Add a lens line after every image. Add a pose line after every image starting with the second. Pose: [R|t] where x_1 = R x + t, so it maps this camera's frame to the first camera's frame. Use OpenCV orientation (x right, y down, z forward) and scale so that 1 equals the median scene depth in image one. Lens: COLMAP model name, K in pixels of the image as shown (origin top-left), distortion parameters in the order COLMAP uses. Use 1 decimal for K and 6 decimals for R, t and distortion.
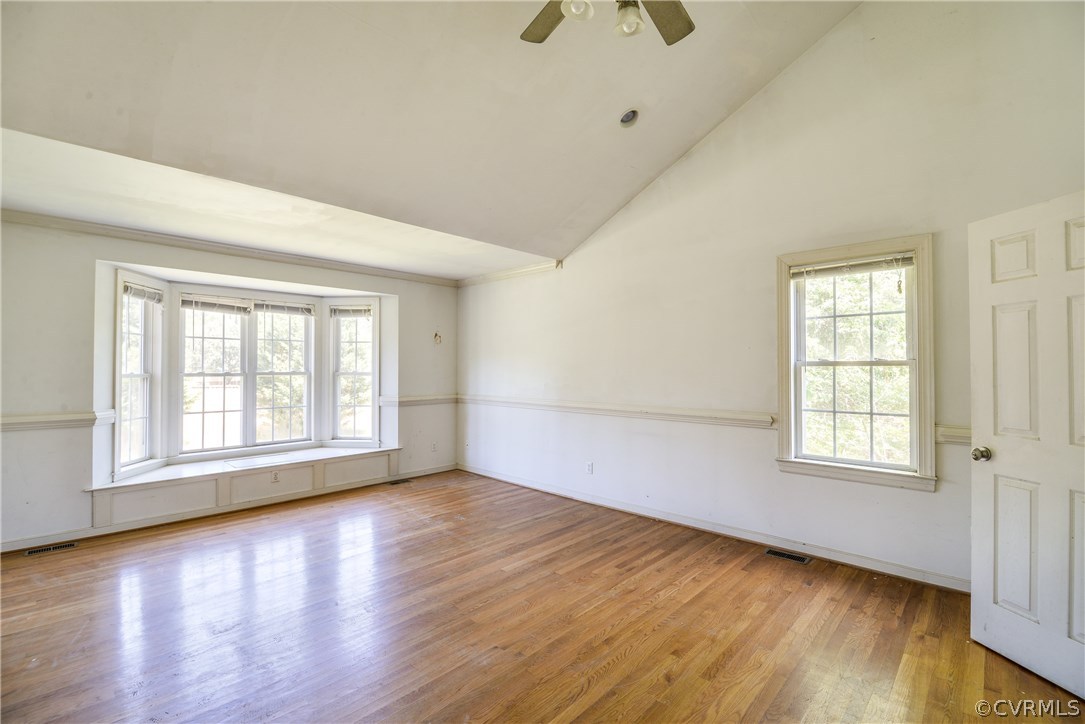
lens RADIAL K [[479.7, 0, 541.2], [0, 479.7, 361.7], [0, 0, 1]] dist [-0.000859, -0.011163]
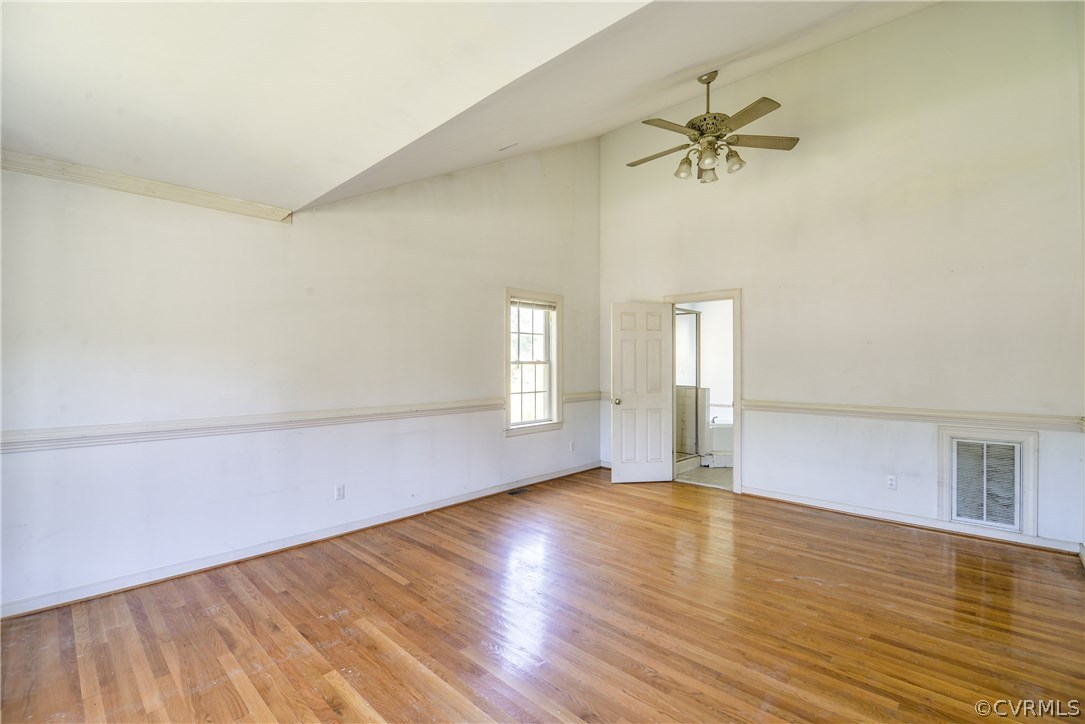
lens RADIAL K [[479.7, 0, 541.2], [0, 479.7, 361.7], [0, 0, 1]] dist [-0.000859, -0.011163]
pose [[-0.009730, 0.004088, 0.999944, -0.847888], [-0.010893, 0.999932, -0.004194, 0.006074], [-0.999893, -0.010933, -0.009685, 0.819461]]
